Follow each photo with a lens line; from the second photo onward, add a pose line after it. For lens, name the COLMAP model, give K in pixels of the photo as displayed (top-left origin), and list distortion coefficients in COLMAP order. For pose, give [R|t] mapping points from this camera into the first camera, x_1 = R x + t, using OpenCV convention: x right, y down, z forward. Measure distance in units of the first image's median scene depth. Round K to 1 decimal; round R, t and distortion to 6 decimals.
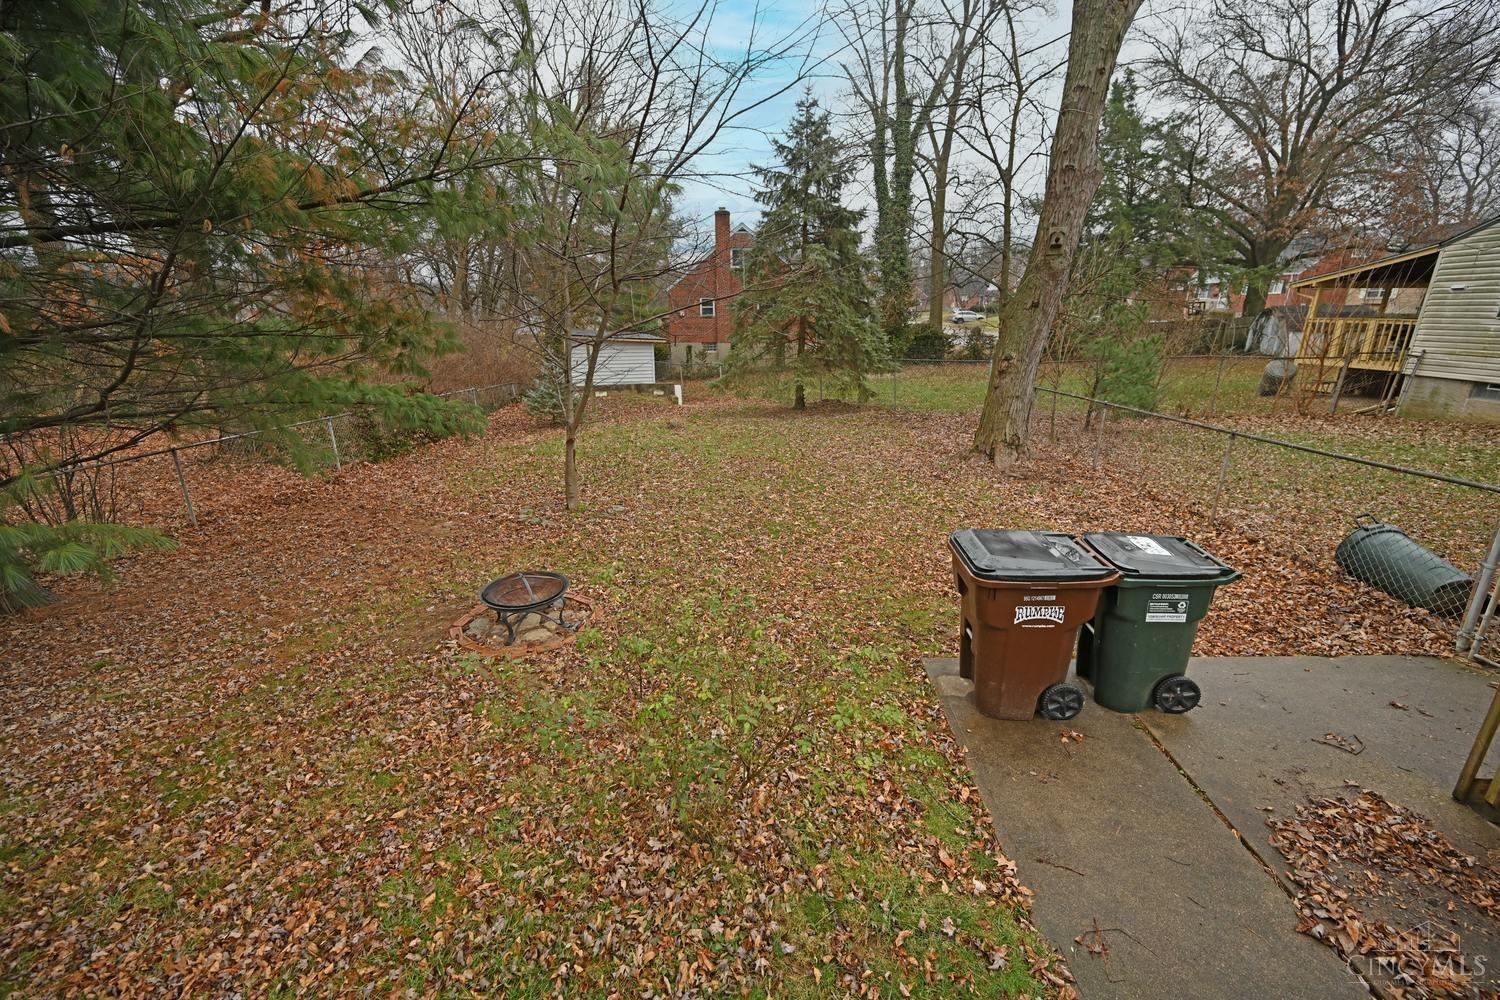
lens RADIAL K [[583.1, 0, 750.0], [0, 583.1, 500.0], [0, 0, 1]] dist [0.012032, 0.000101]
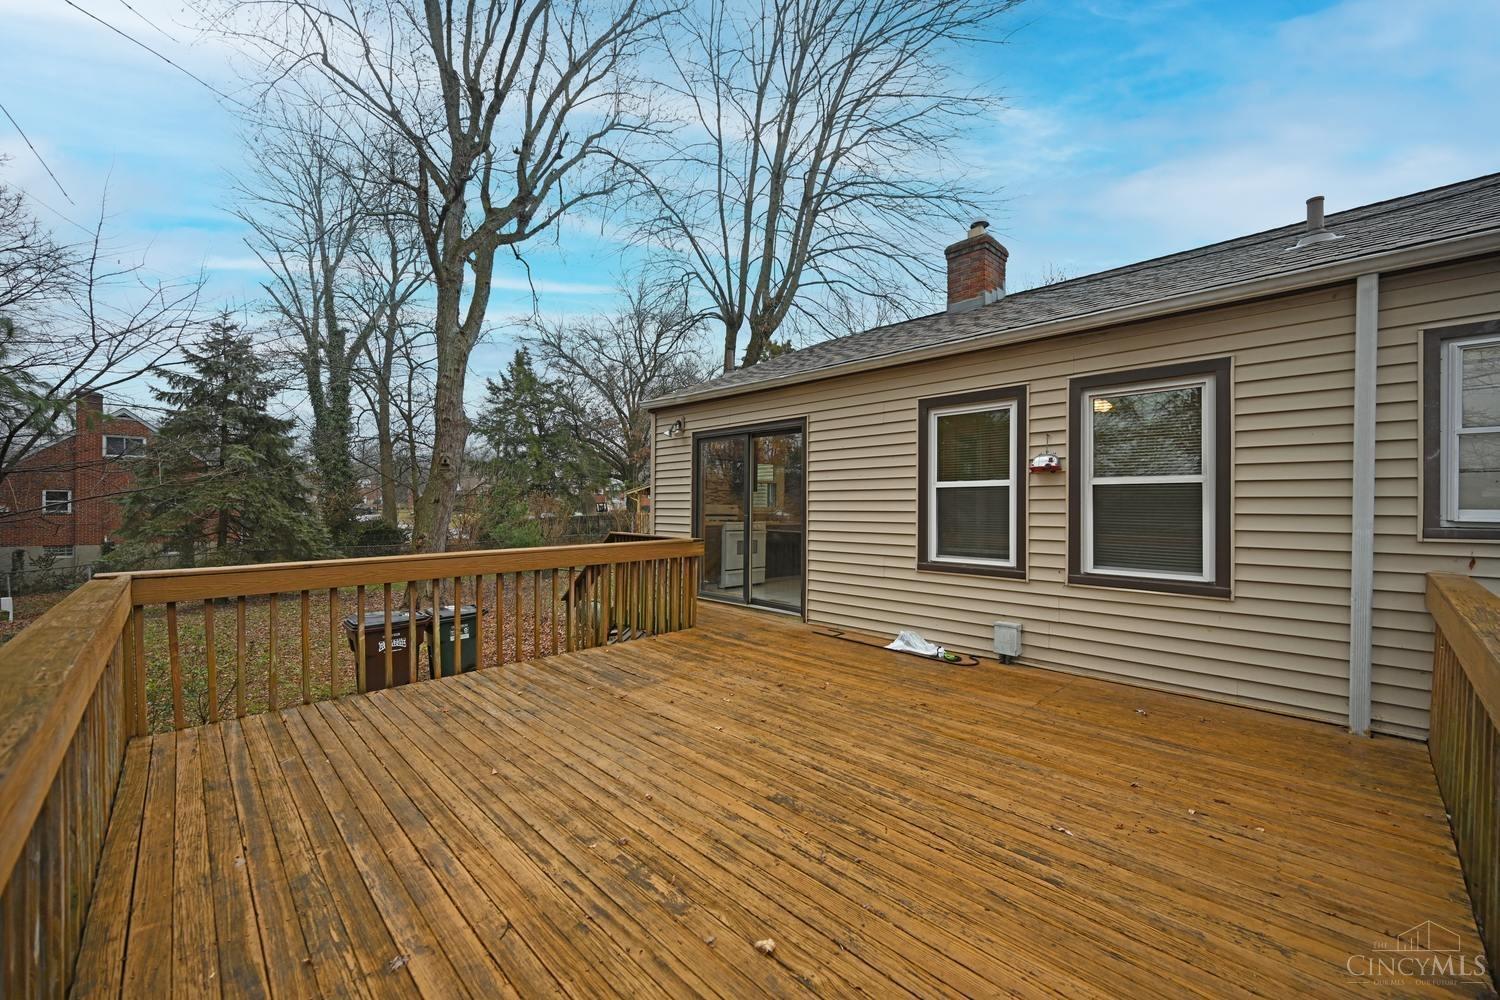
lens RADIAL K [[604.9, 0, 750.0], [0, 604.9, 500.0], [0, 0, 1]] dist [0.002346, 0.000446]
pose [[0.690615, 0.013115, 0.723103, -0.028701], [0.221604, 0.947905, -0.228840, 0.080859], [-0.688435, 0.318283, 0.651731, -0.230581]]
